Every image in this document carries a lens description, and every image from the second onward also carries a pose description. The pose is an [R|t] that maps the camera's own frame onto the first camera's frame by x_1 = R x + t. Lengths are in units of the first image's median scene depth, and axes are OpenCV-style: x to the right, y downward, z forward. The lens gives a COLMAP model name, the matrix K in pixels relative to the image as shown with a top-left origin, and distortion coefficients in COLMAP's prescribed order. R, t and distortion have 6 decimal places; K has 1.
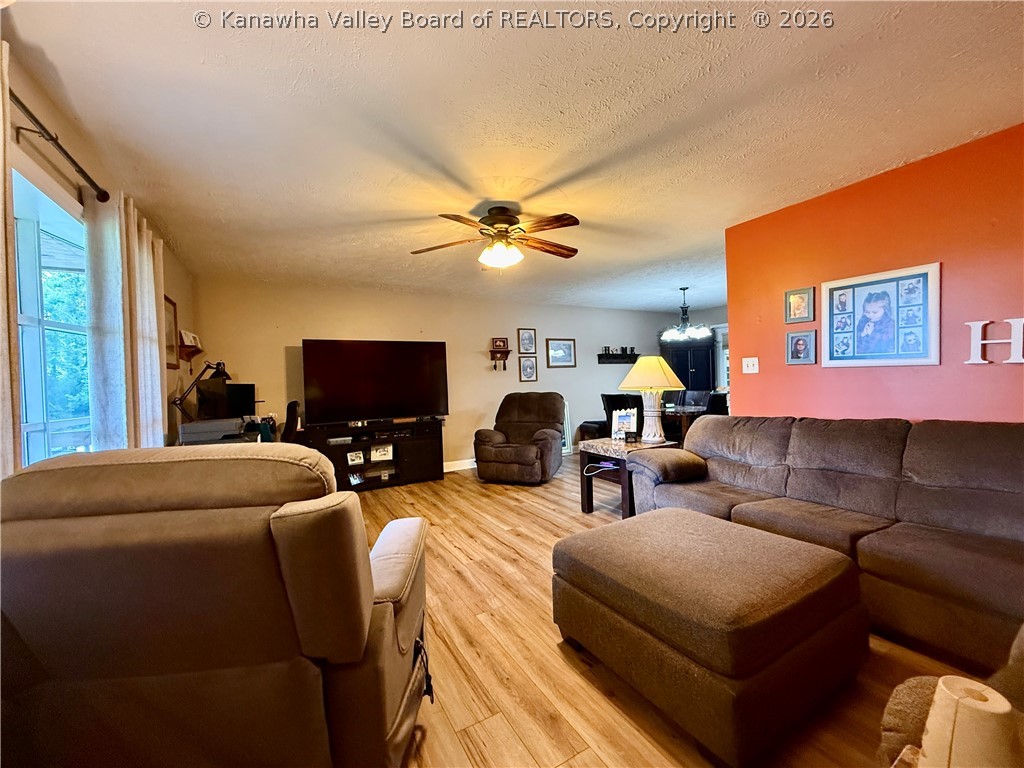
lens RADIAL K [[409.2, 0, 513.5], [0, 409.2, 385.4], [0, 0, 1]] dist [0.000165, 0.000088]
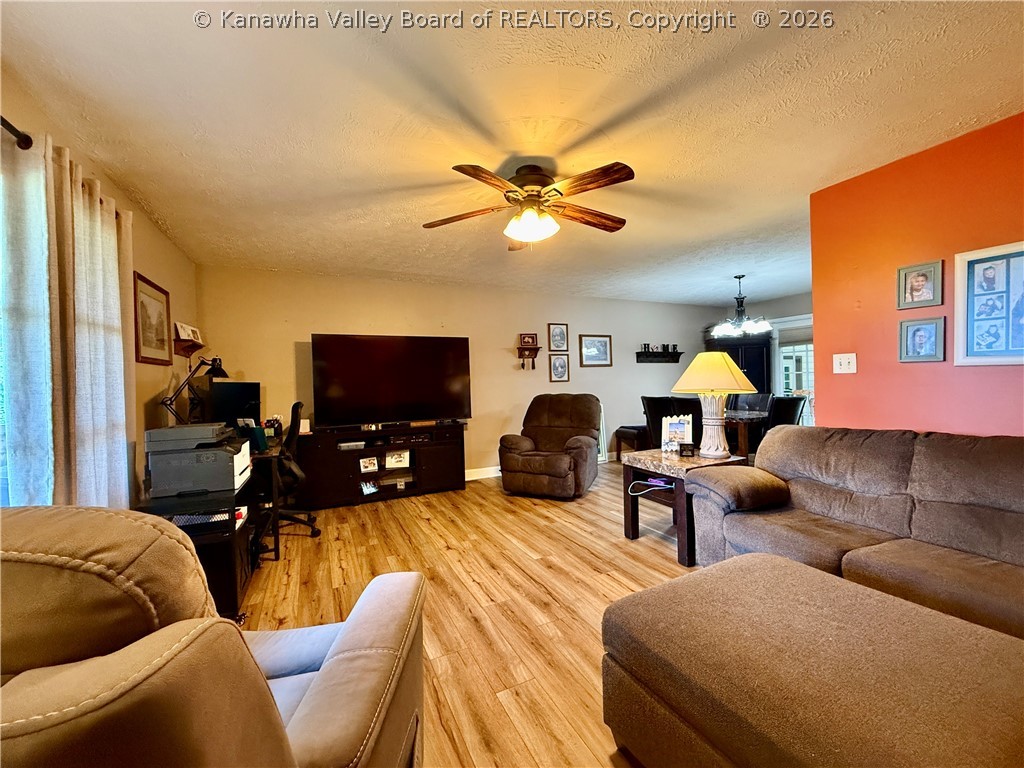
lens RADIAL K [[409.2, 0, 513.4], [0, 409.2, 385.5], [0, 0, 1]] dist [0.000165, 0.000088]
pose [[0.997721, 0.007244, -0.067078, -0.007039], [-0.007222, 0.999974, 0.000567, -0.001549], [0.067081, -0.000081, 0.997748, 0.134604]]
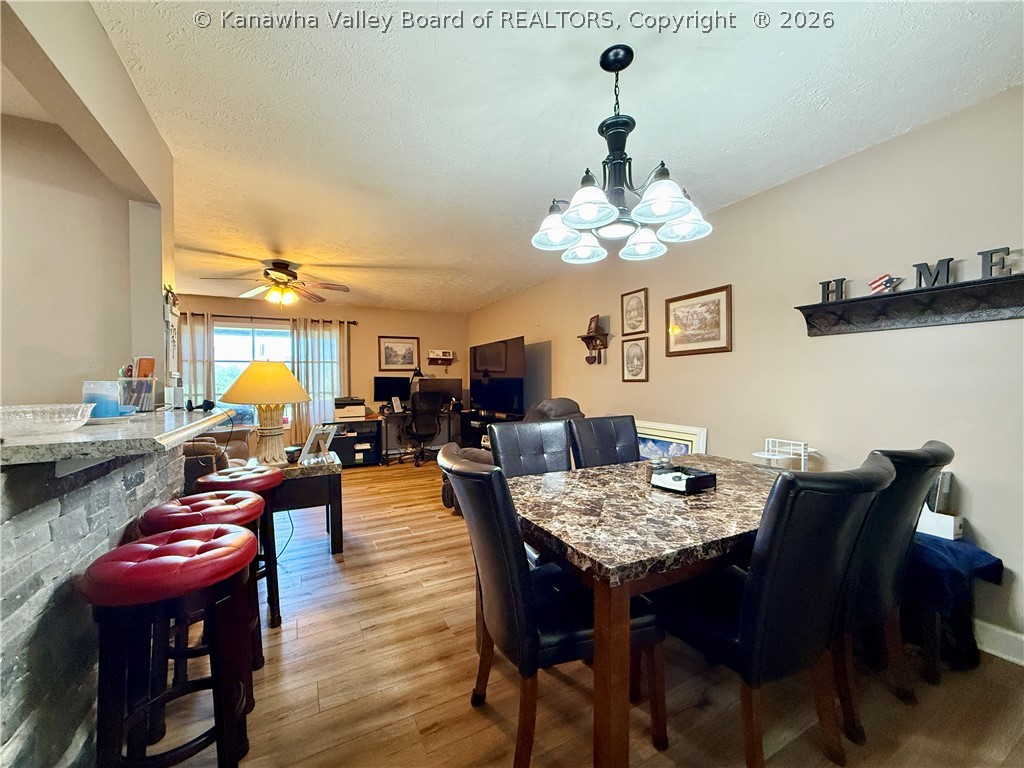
lens RADIAL K [[409.2, 0, 513.3], [0, 409.2, 382.7], [0, 0, 1]] dist [0.000165, 0.000088]
pose [[-0.032303, 0.036016, -0.998829, 0.984552], [0.002631, 0.999350, 0.035950, -0.046373], [0.999475, -0.001467, -0.032377, 1.327566]]
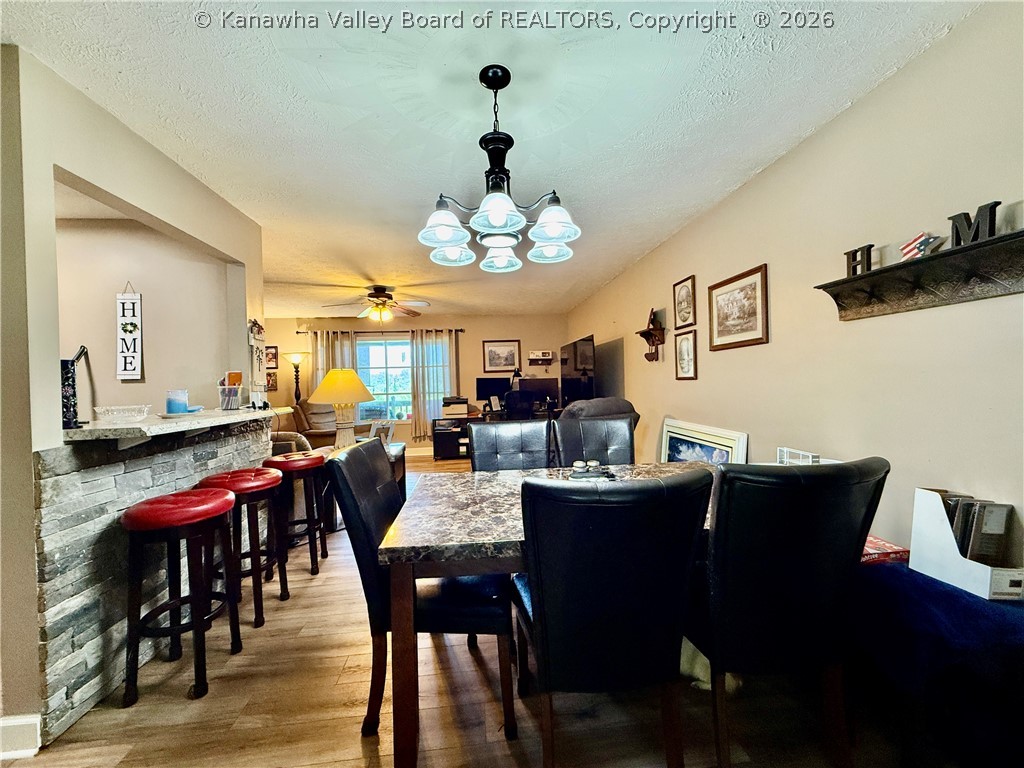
lens RADIAL K [[409.2, 0, 513.5], [0, 409.2, 382.2], [0, 0, 1]] dist [0.000165, 0.000088]
pose [[-0.402644, 0.044381, -0.914280, 0.961399], [0.034104, 0.998858, 0.033468, -0.049457], [0.914721, -0.017705, -0.403697, 1.585089]]
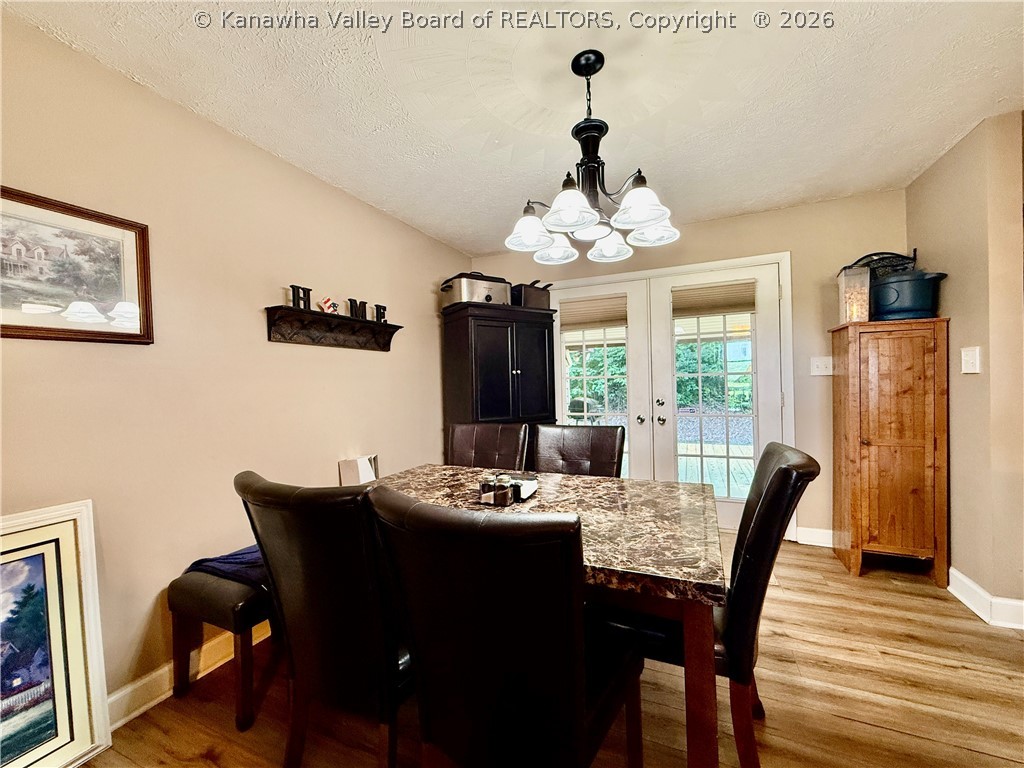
lens RADIAL K [[409.2, 0, 511.9], [0, 409.2, 385.3], [0, 0, 1]] dist [0.000165, 0.000088]
pose [[0.807192, 0.005891, 0.590260, 0.306032], [0.005477, 0.999832, -0.017469, -0.024911], [-0.590264, 0.017334, 0.807024, 1.149480]]
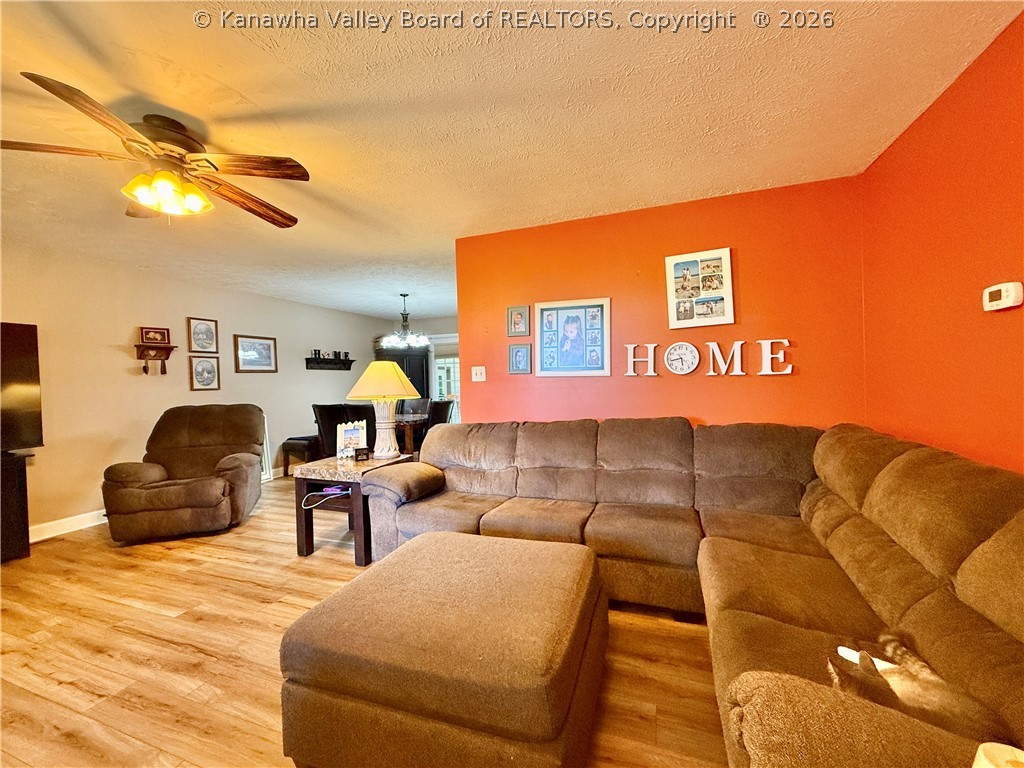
lens RADIAL K [[409.2, 0, 512.1], [0, 409.2, 385.2], [0, 0, 1]] dist [0.000165, 0.000088]
pose [[0.766525, 0.003604, 0.642205, -0.021478], [0.009690, 0.999805, -0.017178, -0.000940], [-0.642142, 0.019390, 0.766341, 0.119105]]
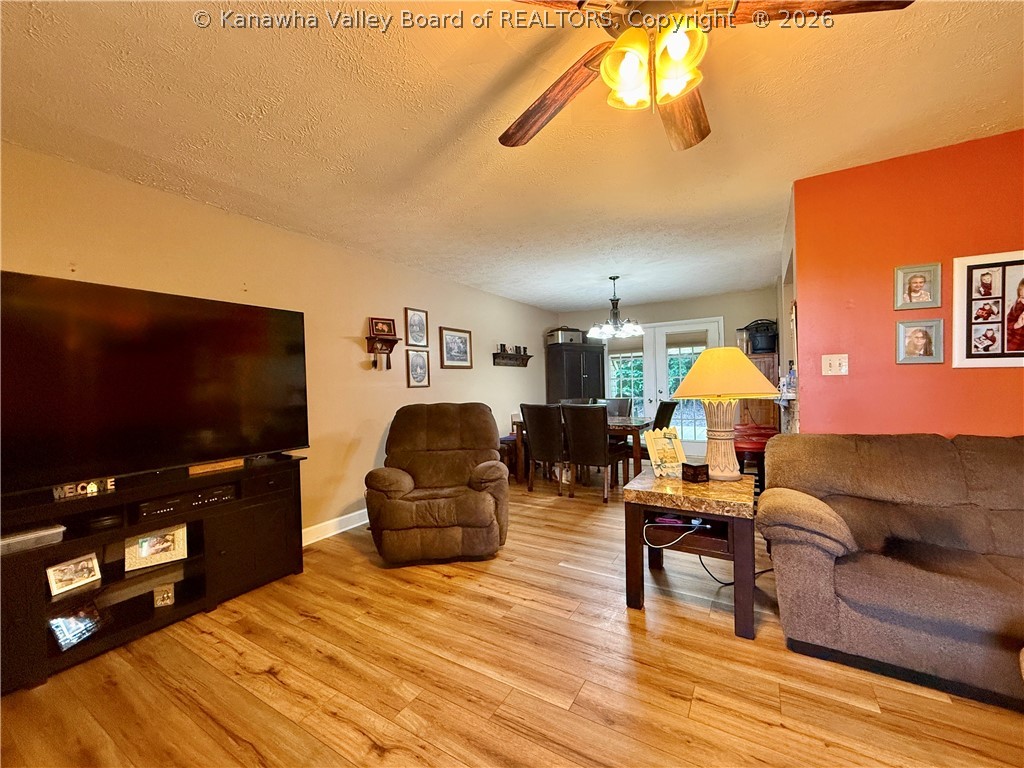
lens RADIAL K [[409.2, 0, 512.5], [0, 409.2, 385.4], [0, 0, 1]] dist [0.000165, 0.000088]
pose [[0.874750, 0.007219, 0.484520, -0.244998], [0.002328, 0.999815, -0.019100, 0.001429], [-0.484568, 0.017835, 0.874572, 0.519446]]
